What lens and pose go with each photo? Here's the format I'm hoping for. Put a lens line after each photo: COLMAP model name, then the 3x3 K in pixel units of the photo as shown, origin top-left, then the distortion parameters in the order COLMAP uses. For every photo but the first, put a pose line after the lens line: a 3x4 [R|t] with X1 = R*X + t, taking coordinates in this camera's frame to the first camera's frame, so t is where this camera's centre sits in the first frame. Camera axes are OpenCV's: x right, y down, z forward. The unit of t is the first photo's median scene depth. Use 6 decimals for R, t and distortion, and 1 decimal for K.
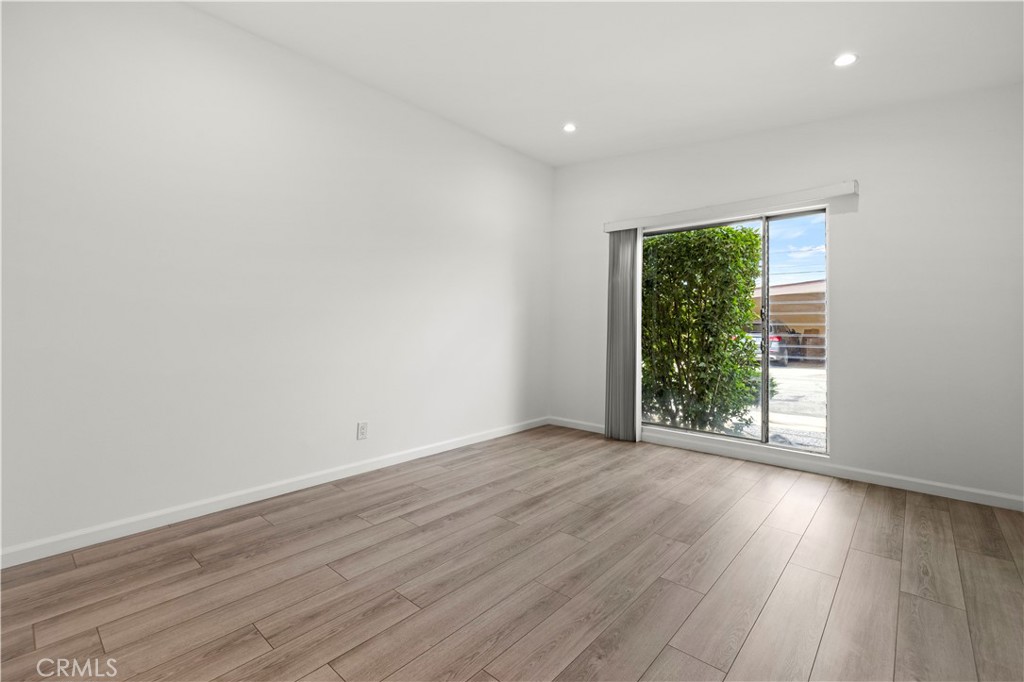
lens RADIAL K [[452.2, 0, 513.3], [0, 452.2, 312.5], [0, 0, 1]] dist [0.005280, 0.000146]
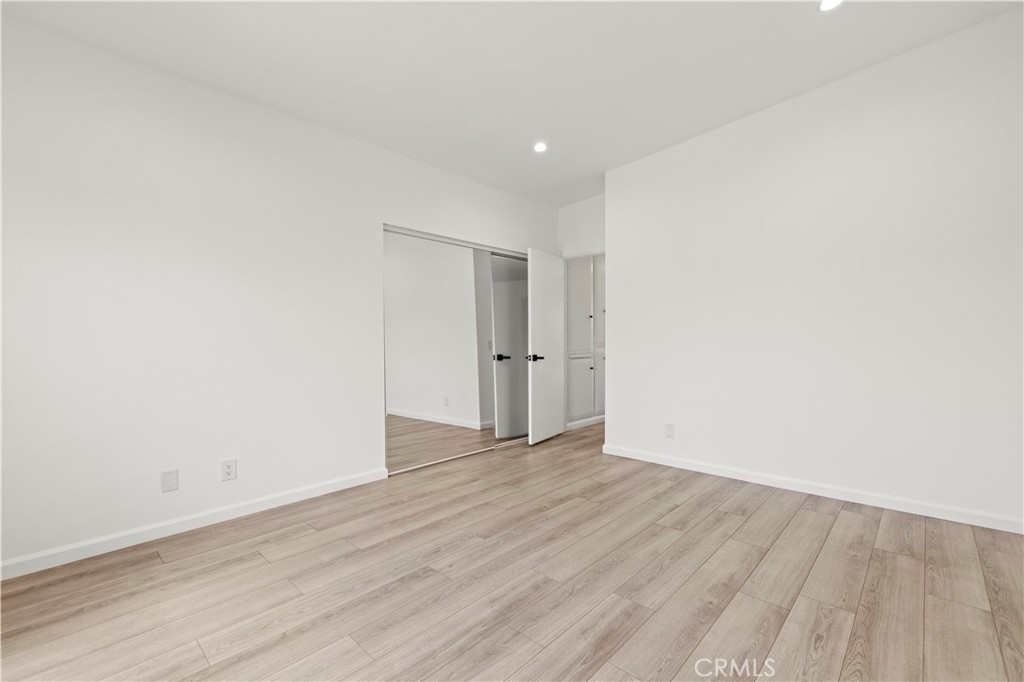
lens RADIAL K [[436.7, 0, 509.2], [0, 436.7, 348.4], [0, 0, 1]] dist [0.001628, 0.001289]
pose [[-0.999349, -0.000415, 0.036062, 0.163493], [-0.000700, 0.999969, -0.007888, 0.047009], [-0.036057, -0.007908, -0.999318, 1.722021]]
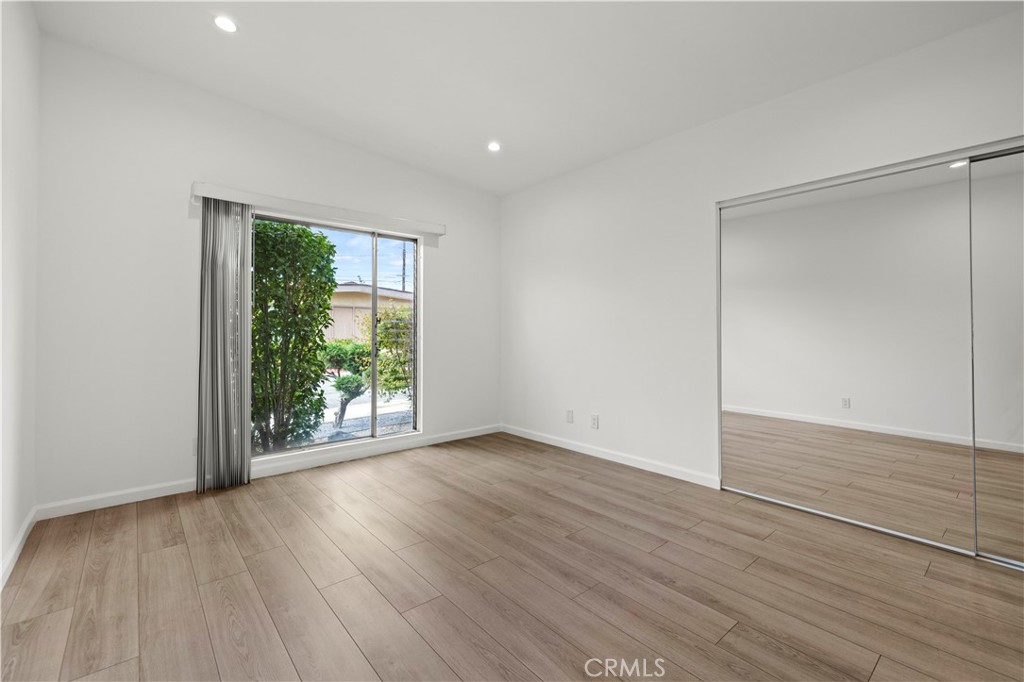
lens RADIAL K [[436.7, 0, 506.4], [0, 436.7, 337.3], [0, 0, 1]] dist [0.001628, 0.001289]
pose [[0.142471, -0.017394, 0.989646, -0.672990], [-0.028688, 0.999353, 0.021695, 0.014612], [-0.989383, -0.031482, 0.141880, 0.779812]]
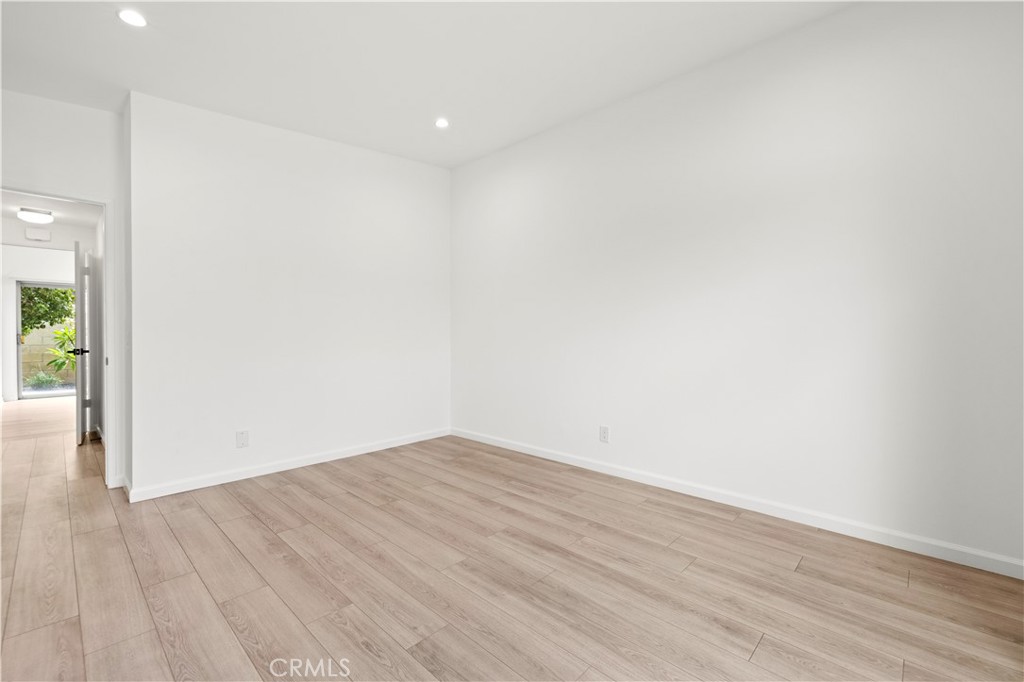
lens RADIAL K [[436.7, 0, 500.9], [0, 436.7, 338.1], [0, 0, 1]] dist [0.001628, 0.001289]
pose [[-0.047462, -0.000440, -0.998873, 0.938410], [0.024759, 0.999692, -0.001617, 0.035313], [0.998566, -0.024807, -0.047436, 1.056115]]
